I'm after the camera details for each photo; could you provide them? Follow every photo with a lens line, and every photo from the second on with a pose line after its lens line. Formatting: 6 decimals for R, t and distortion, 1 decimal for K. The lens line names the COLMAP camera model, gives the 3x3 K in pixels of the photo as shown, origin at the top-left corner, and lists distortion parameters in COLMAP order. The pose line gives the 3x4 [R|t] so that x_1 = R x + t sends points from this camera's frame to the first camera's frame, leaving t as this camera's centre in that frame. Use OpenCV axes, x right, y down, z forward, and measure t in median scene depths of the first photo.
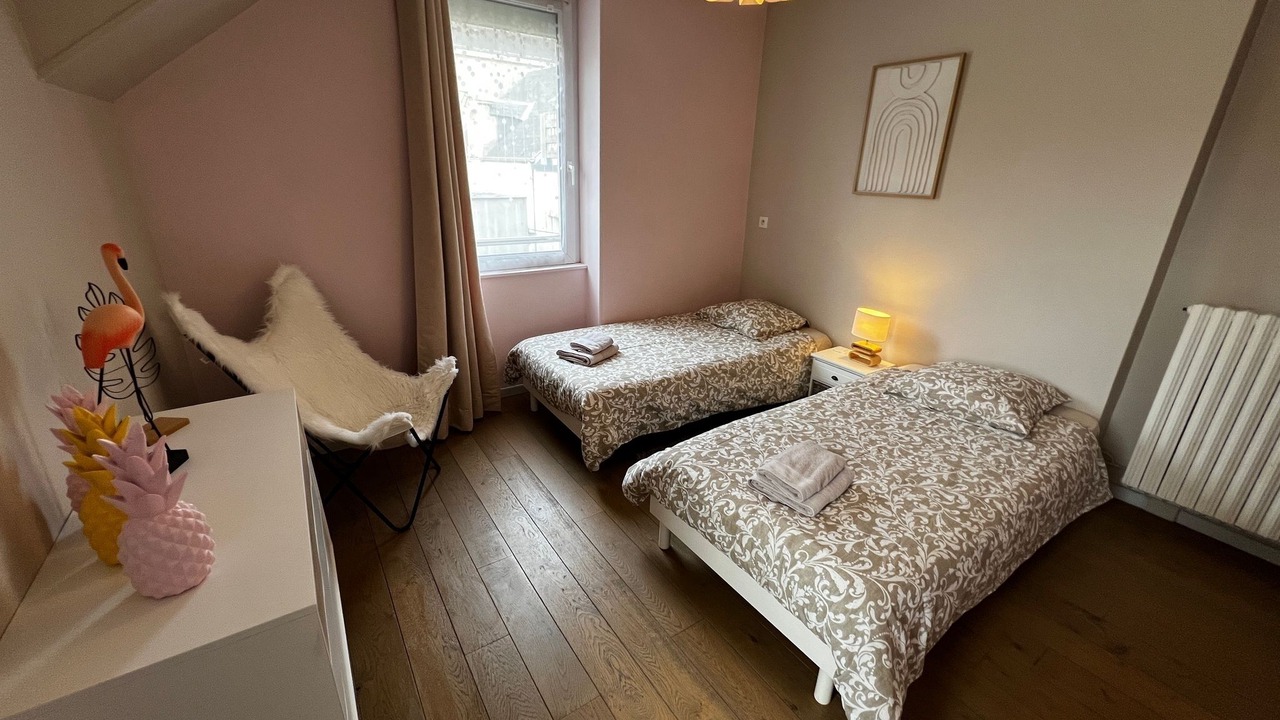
lens RADIAL K [[513.9, 0, 635.0], [0, 513.9, 357.3], [0, 0, 1]] dist [-0.001534, -0.000144]
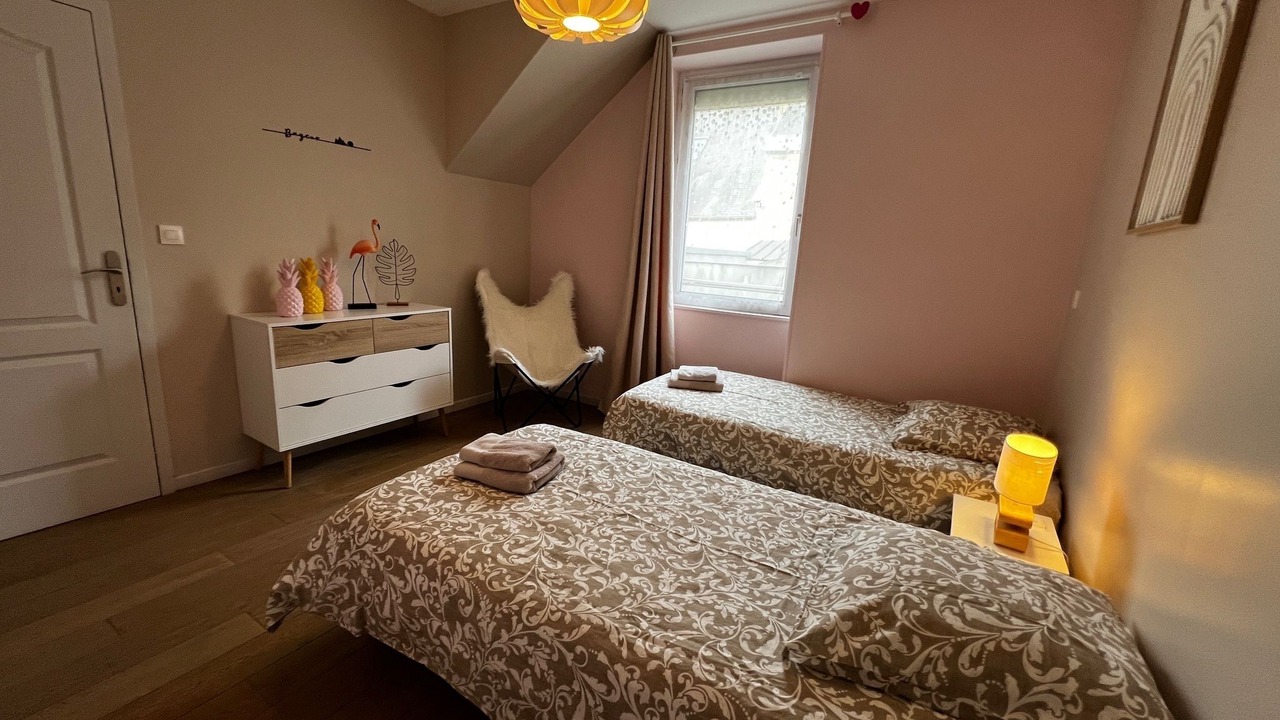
lens RADIAL K [[513.9, 0, 635.0], [0, 513.9, 357.3], [0, 0, 1]] dist [-0.001534, -0.000144]
pose [[0.404245, 0.185813, -0.895578, 0.894914], [-0.361851, 0.931754, 0.029987, -0.049531], [0.840030, 0.311943, 0.443893, 0.497090]]
